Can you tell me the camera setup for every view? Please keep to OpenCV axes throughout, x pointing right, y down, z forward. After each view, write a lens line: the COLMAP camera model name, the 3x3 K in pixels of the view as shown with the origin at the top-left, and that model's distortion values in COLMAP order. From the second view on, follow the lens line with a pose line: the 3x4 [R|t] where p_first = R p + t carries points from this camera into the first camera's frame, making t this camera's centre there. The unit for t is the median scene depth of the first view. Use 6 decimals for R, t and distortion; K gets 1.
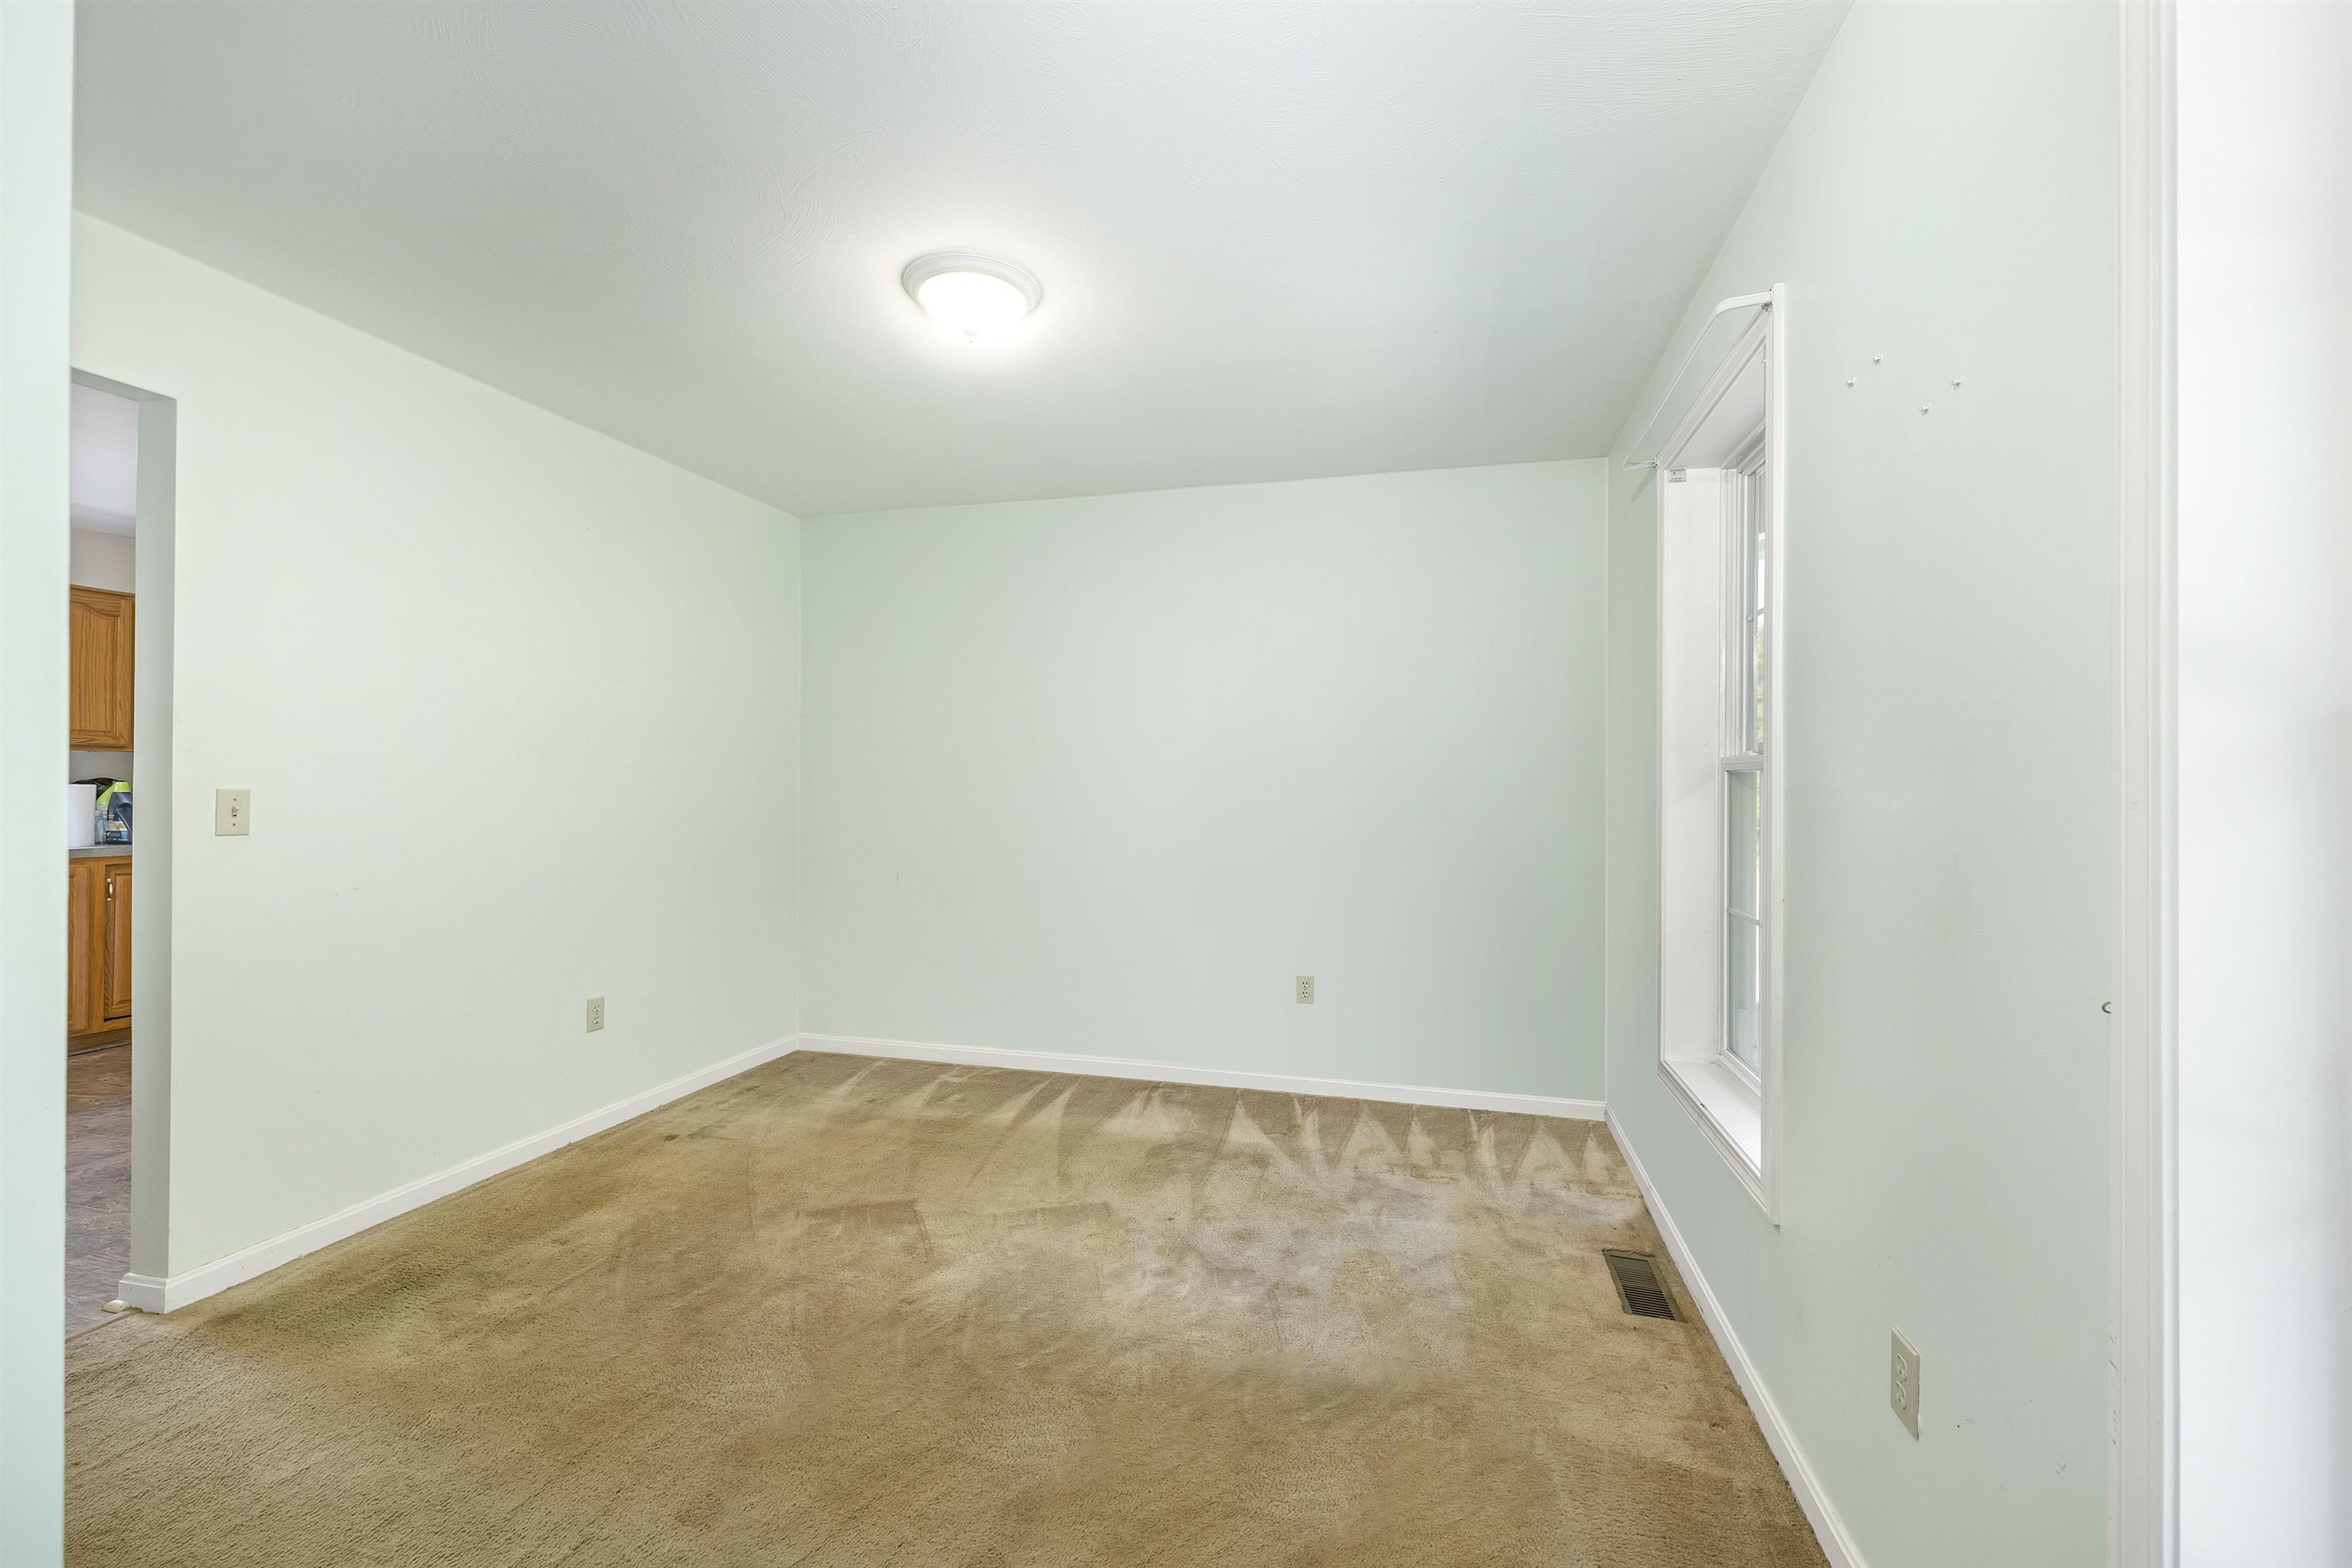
lens RADIAL K [[958.1, 0, 1155.8], [0, 958.1, 783.2], [0, 0, 1]] dist [0.002918, -0.000164]
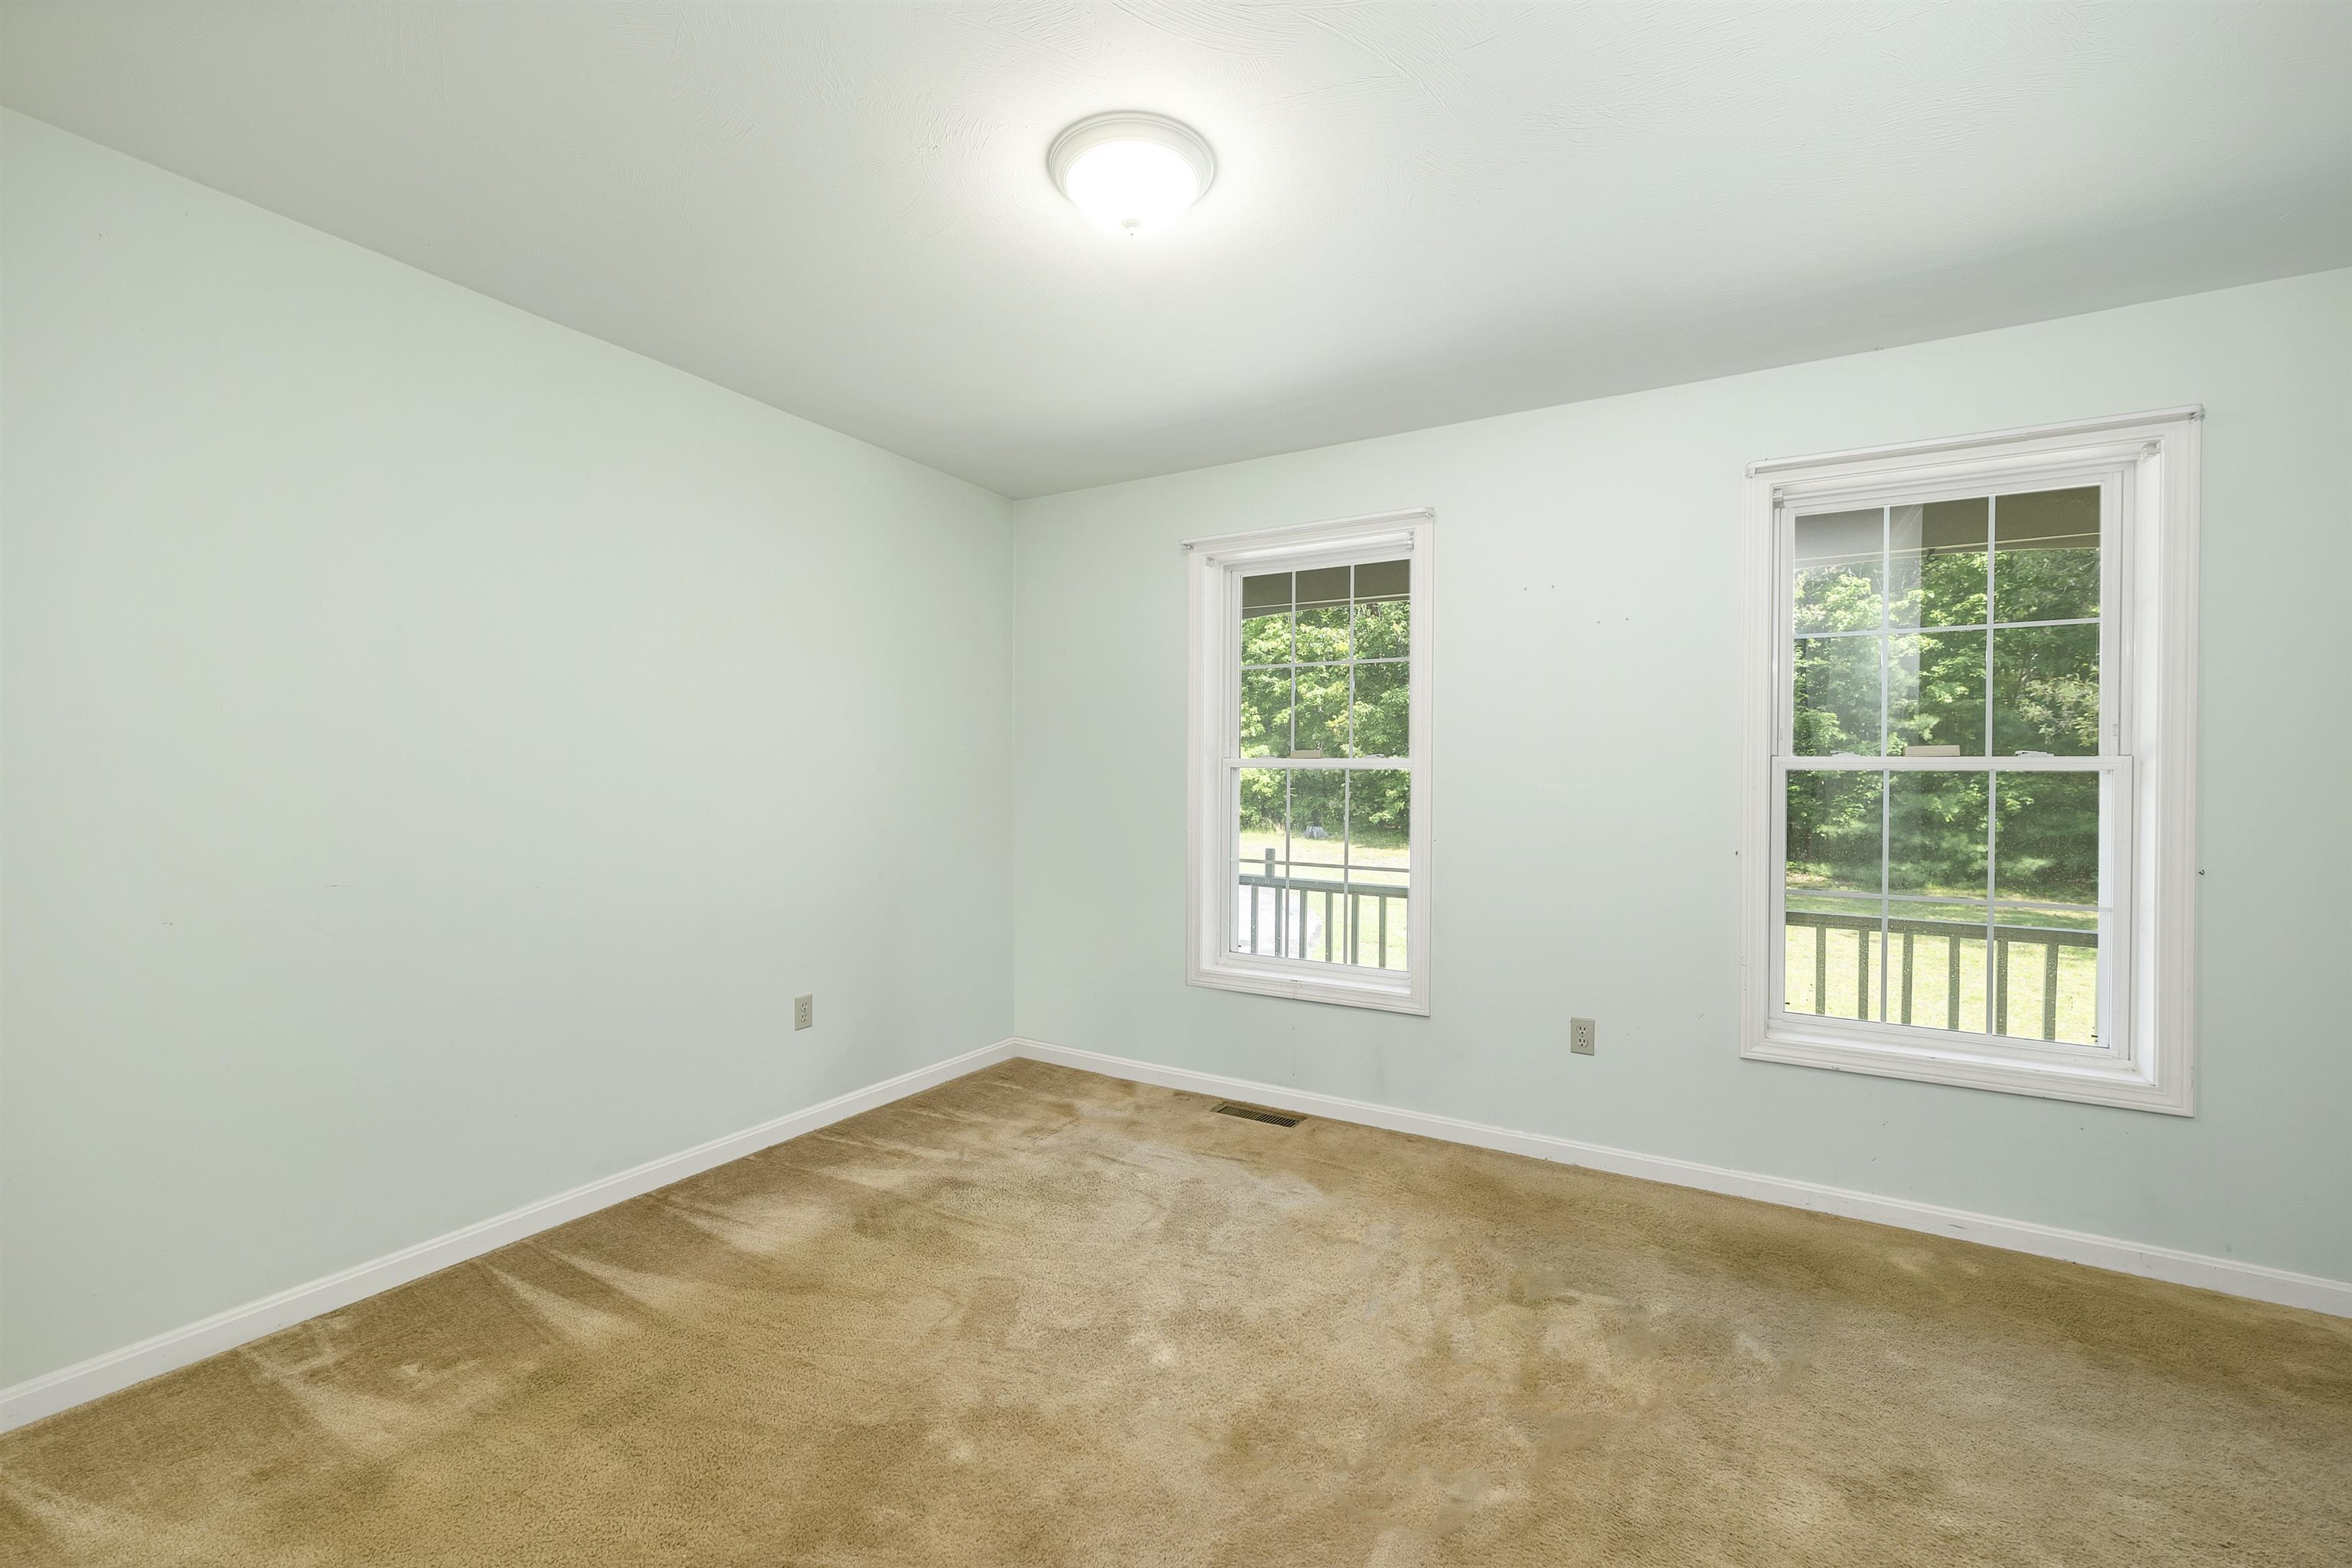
lens RADIAL K [[958.1, 0, 1152.7], [0, 958.1, 789.5], [0, 0, 1]] dist [0.002918, -0.000164]
pose [[0.272718, -0.009142, 0.962051, -0.655213], [-0.010666, 0.999865, 0.012525, -0.002354], [-0.962035, -0.013677, 0.272584, 0.509826]]
